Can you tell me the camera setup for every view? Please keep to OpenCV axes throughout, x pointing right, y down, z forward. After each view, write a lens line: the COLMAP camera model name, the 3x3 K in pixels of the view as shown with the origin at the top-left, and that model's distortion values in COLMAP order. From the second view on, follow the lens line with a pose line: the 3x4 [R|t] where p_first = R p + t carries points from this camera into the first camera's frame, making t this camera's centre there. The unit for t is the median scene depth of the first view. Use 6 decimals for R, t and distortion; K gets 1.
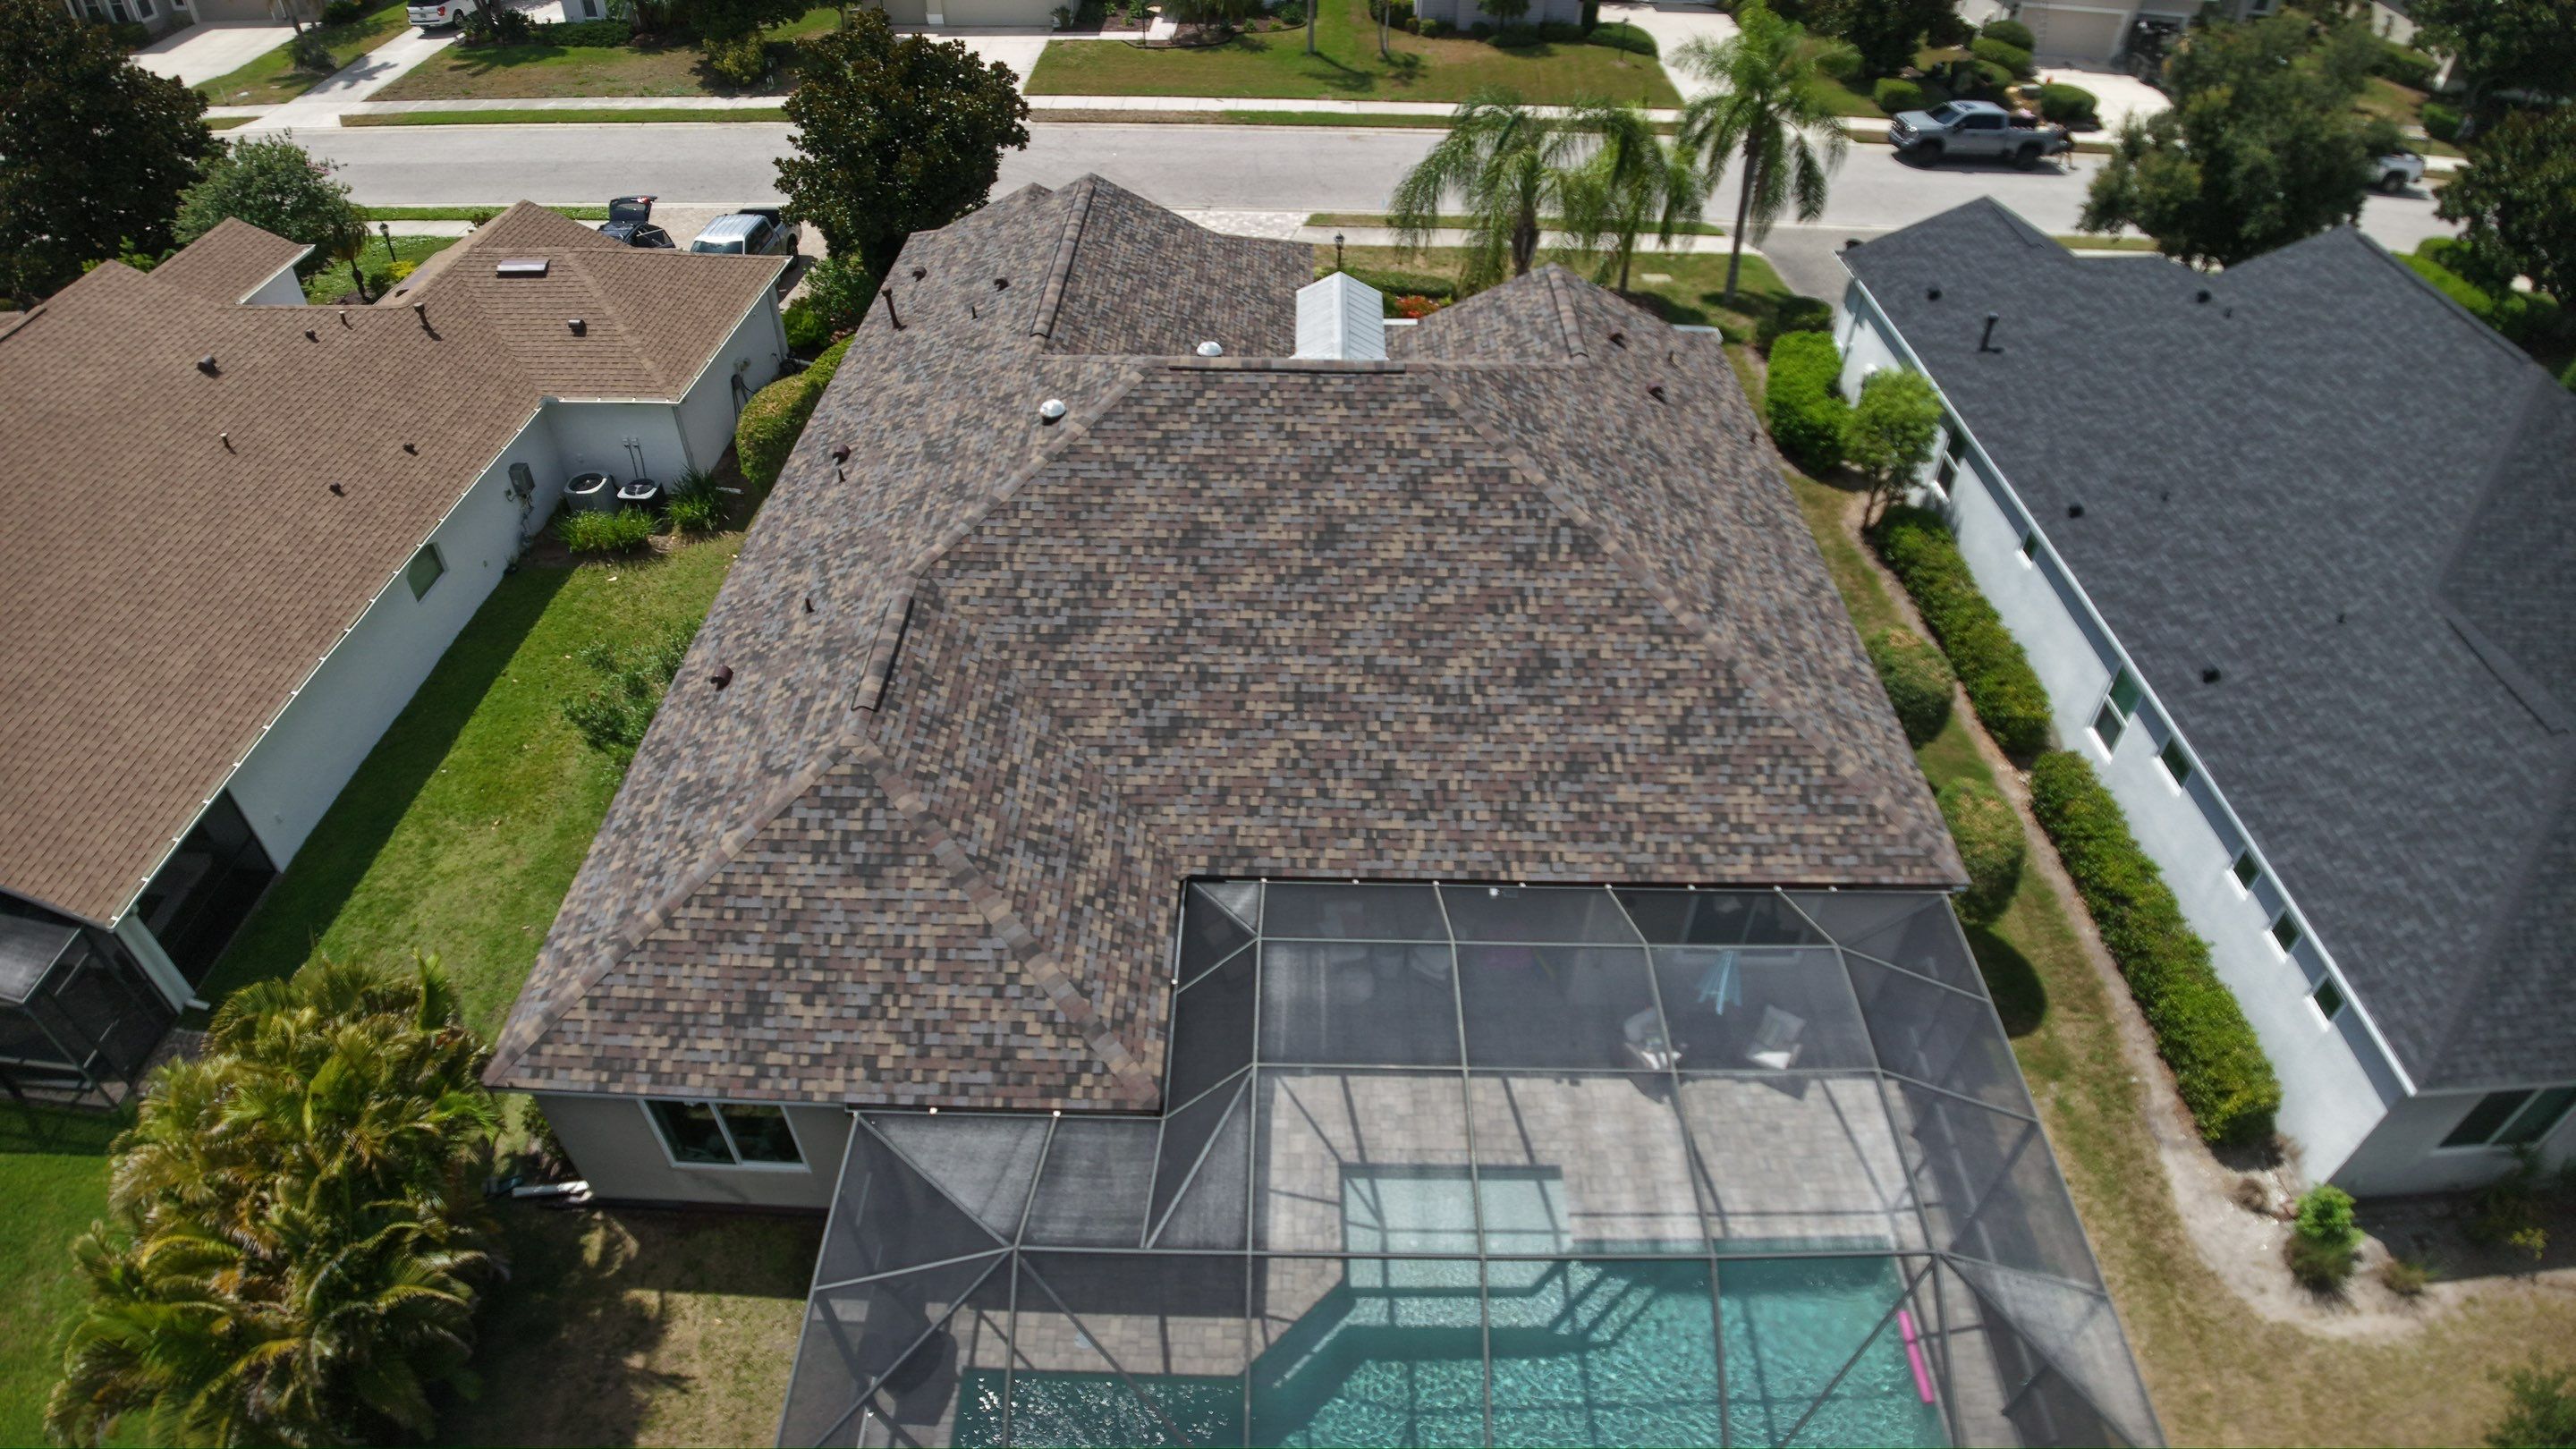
lens RADIAL K [[1412.6, 0, 1288.7], [0, 1412.6, 743.8], [0, 0, 1]] dist [-0.021816, -0.086133]
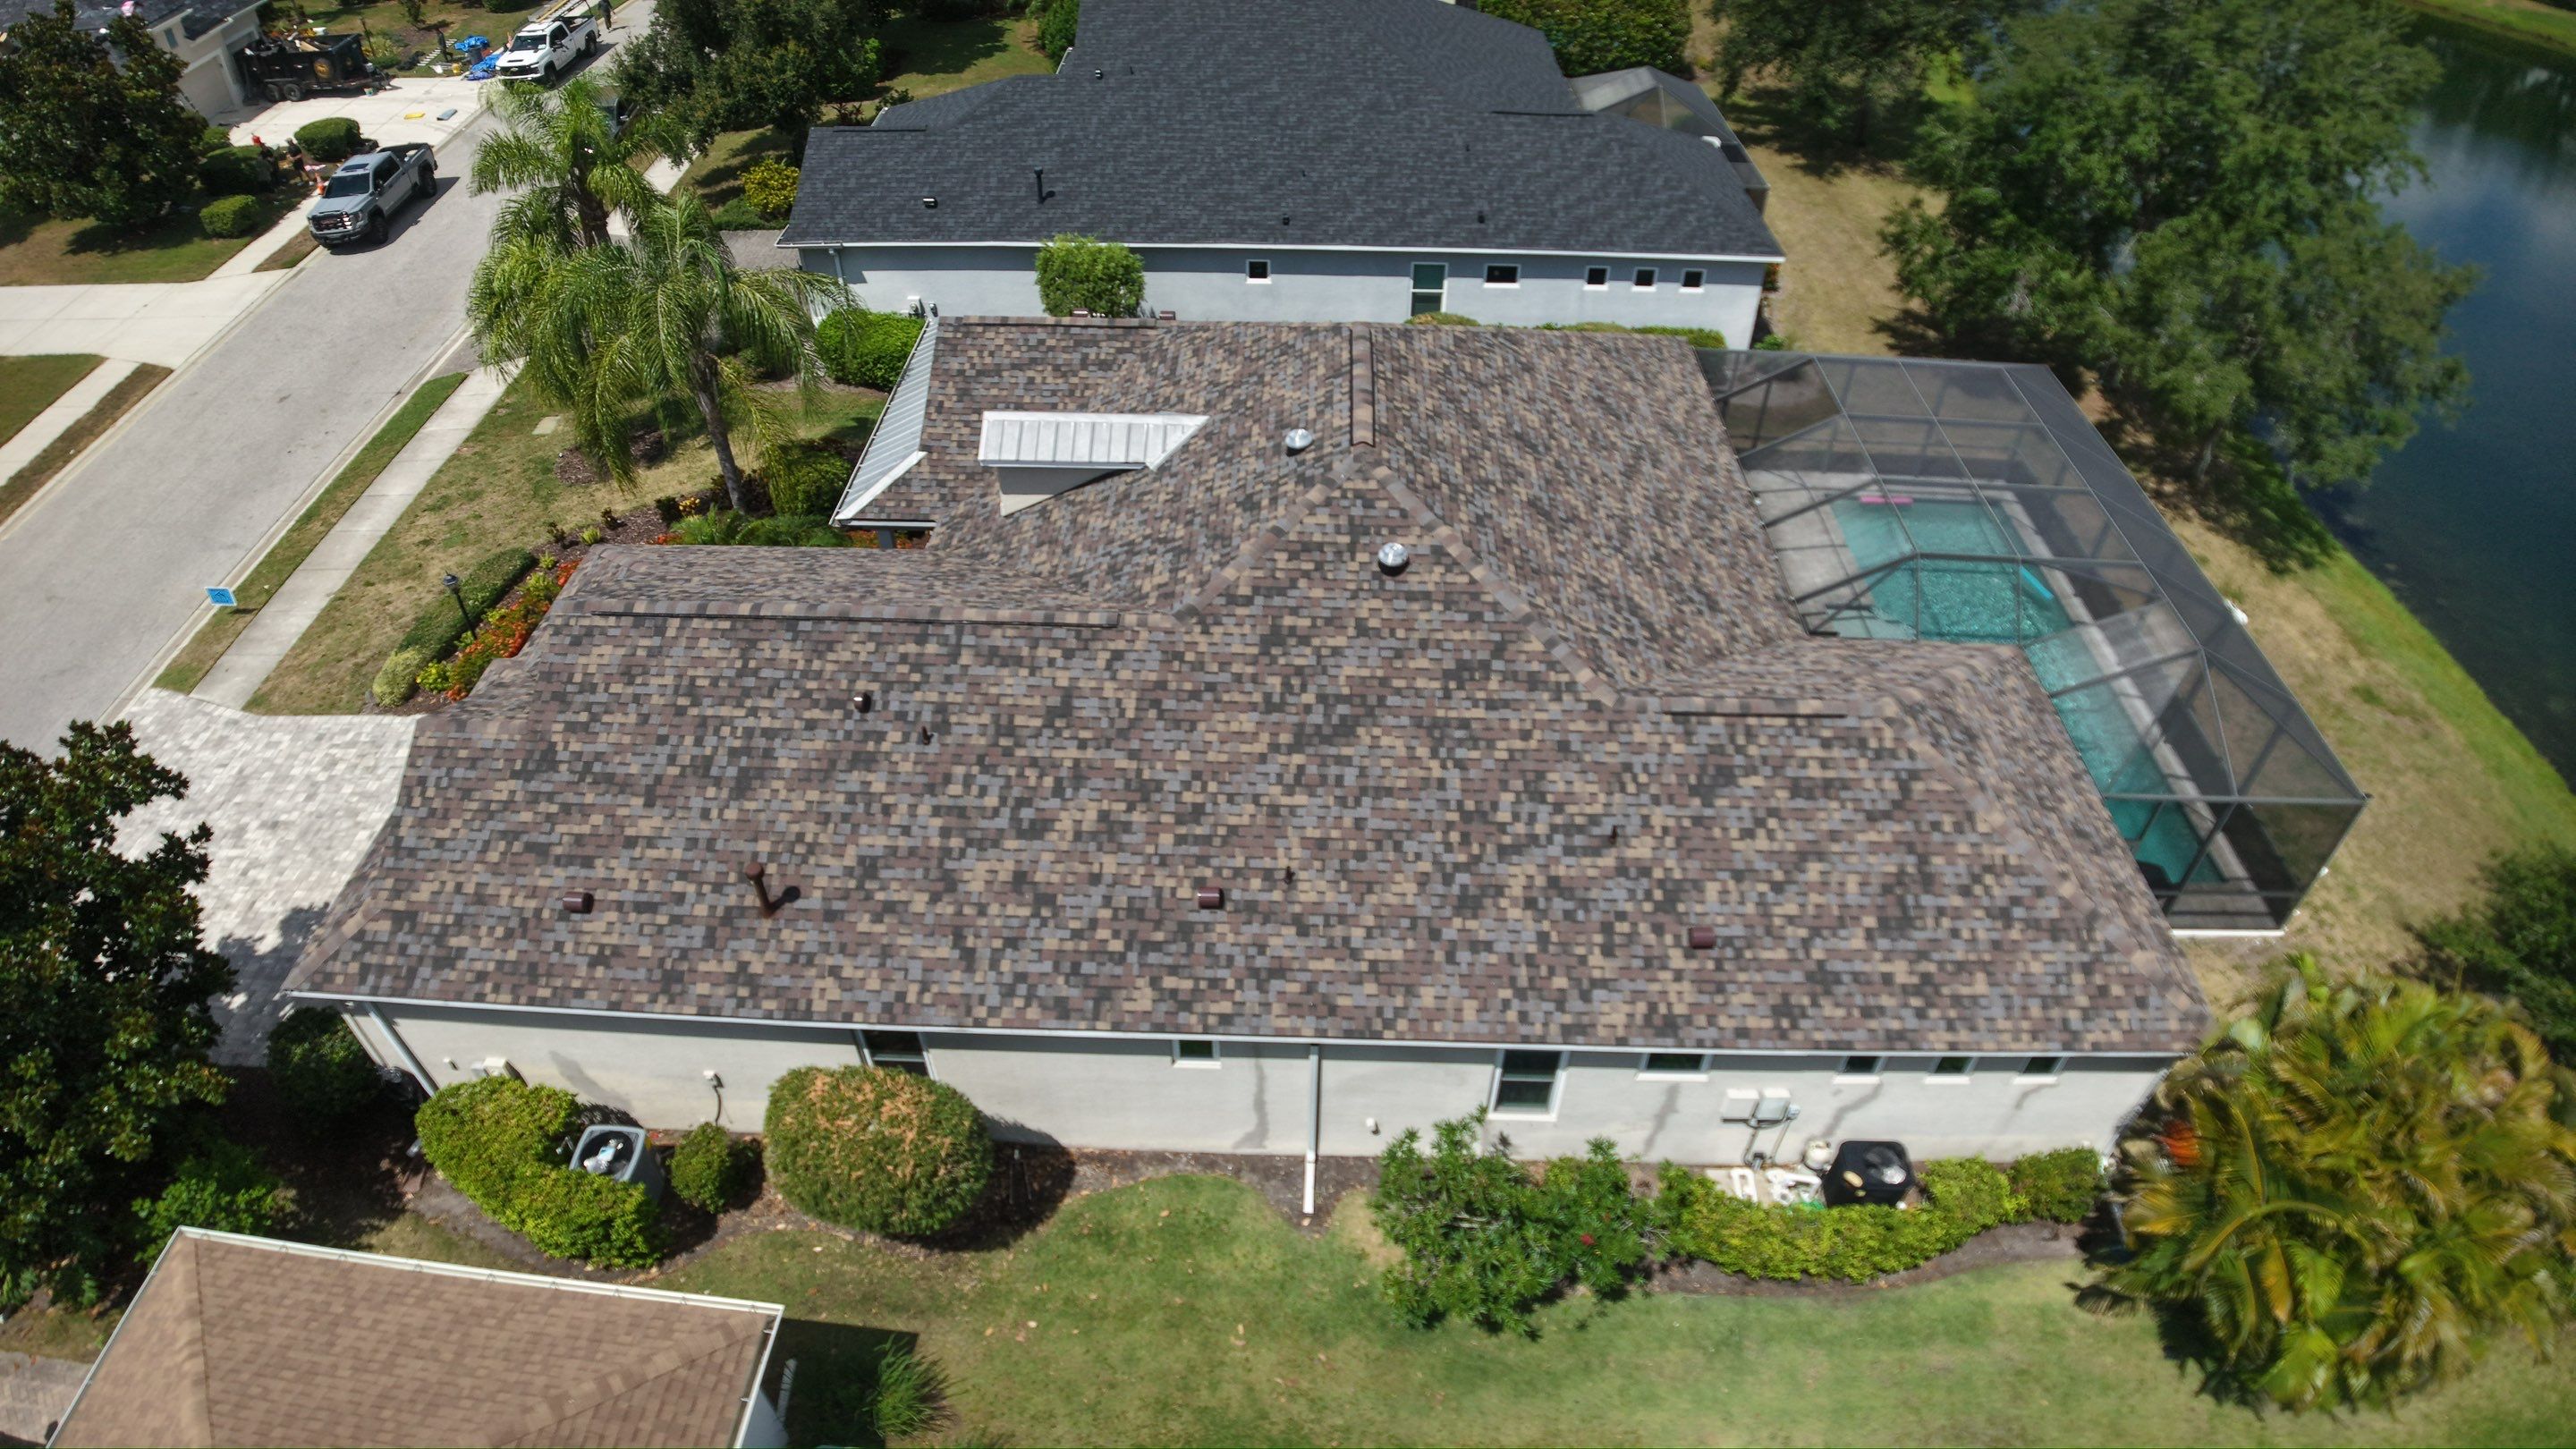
lens RADIAL K [[1439.1, 0, 1275.6], [0, 1439.1, 716.3], [0, 0, 1]] dist [-0.024682, -0.134789]
pose [[0.015590, -0.669906, 0.742282, -1.015438], [0.659253, 0.565040, 0.496100, -0.758793], [-0.751760, 0.481617, 0.450447, 0.788953]]
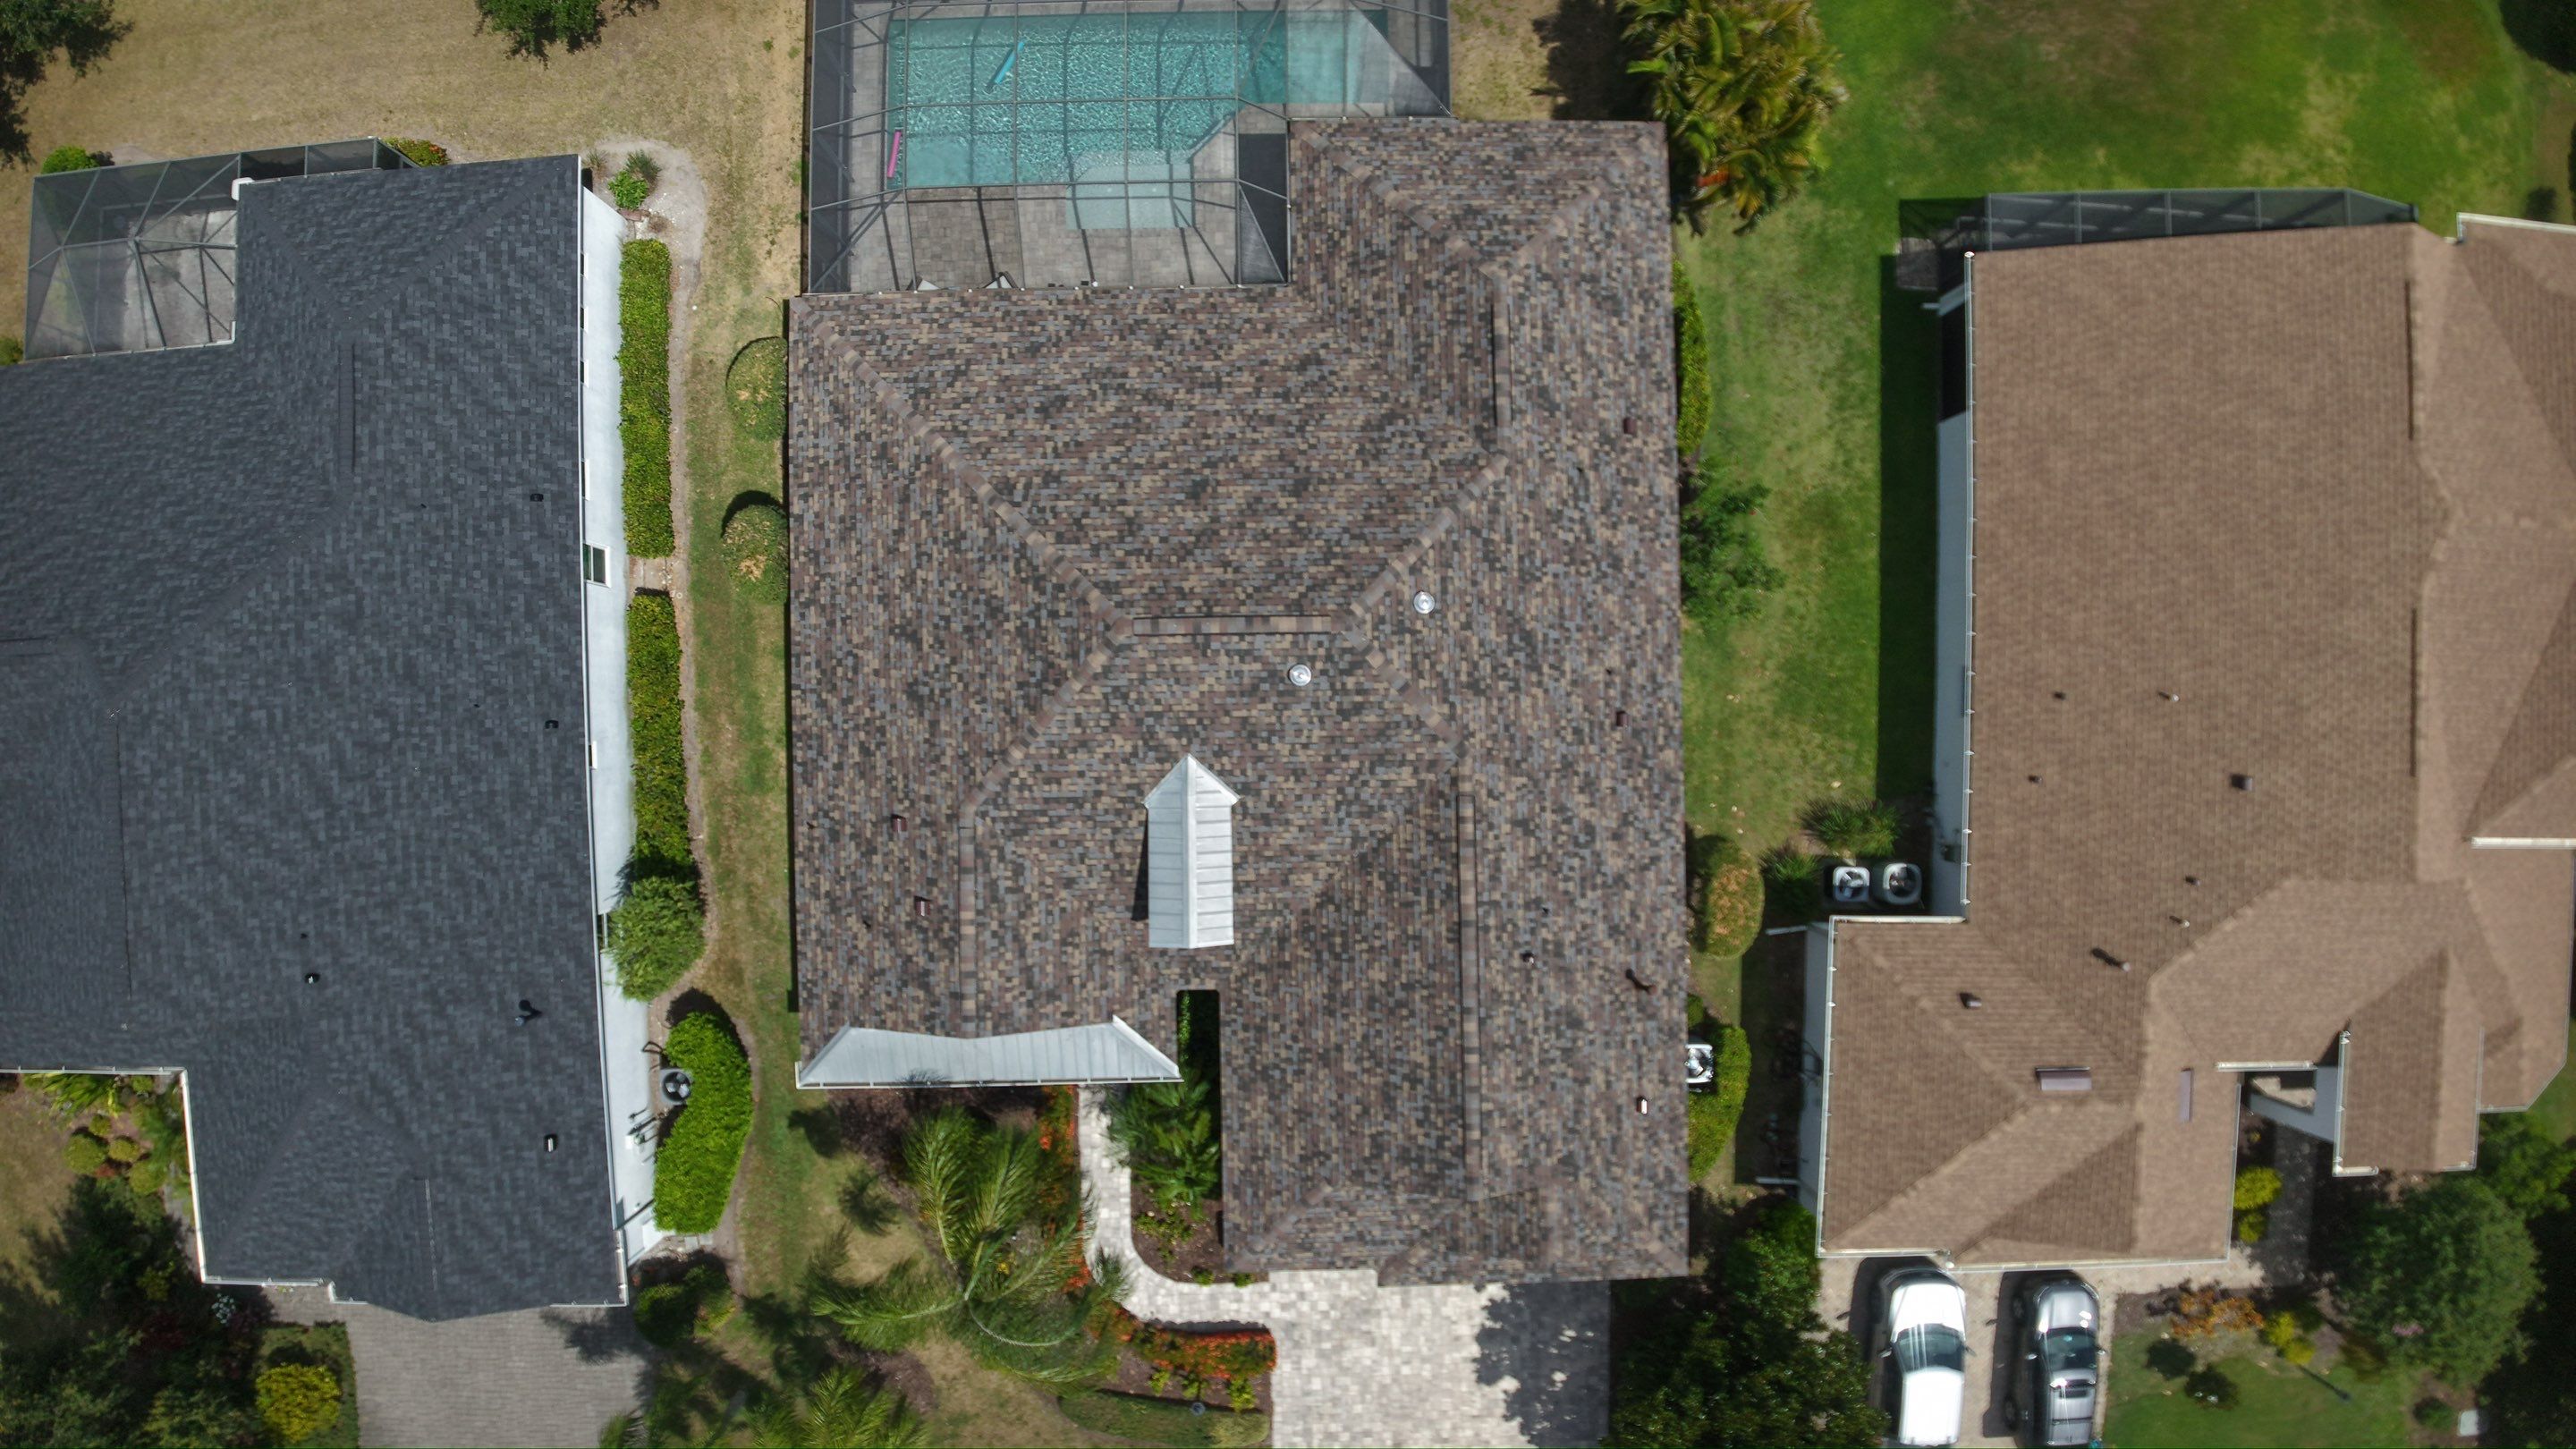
lens RADIAL K [[1438.4, 0, 1291.7], [0, 1438.4, 720.1], [0, 0, 1]] dist [-0.040081, -0.058762]
pose [[-0.999269, 0.026366, -0.027694, -0.018274], [-0.038221, -0.667156, 0.743937, -1.381428], [0.001138, 0.744451, 0.667676, 0.276595]]
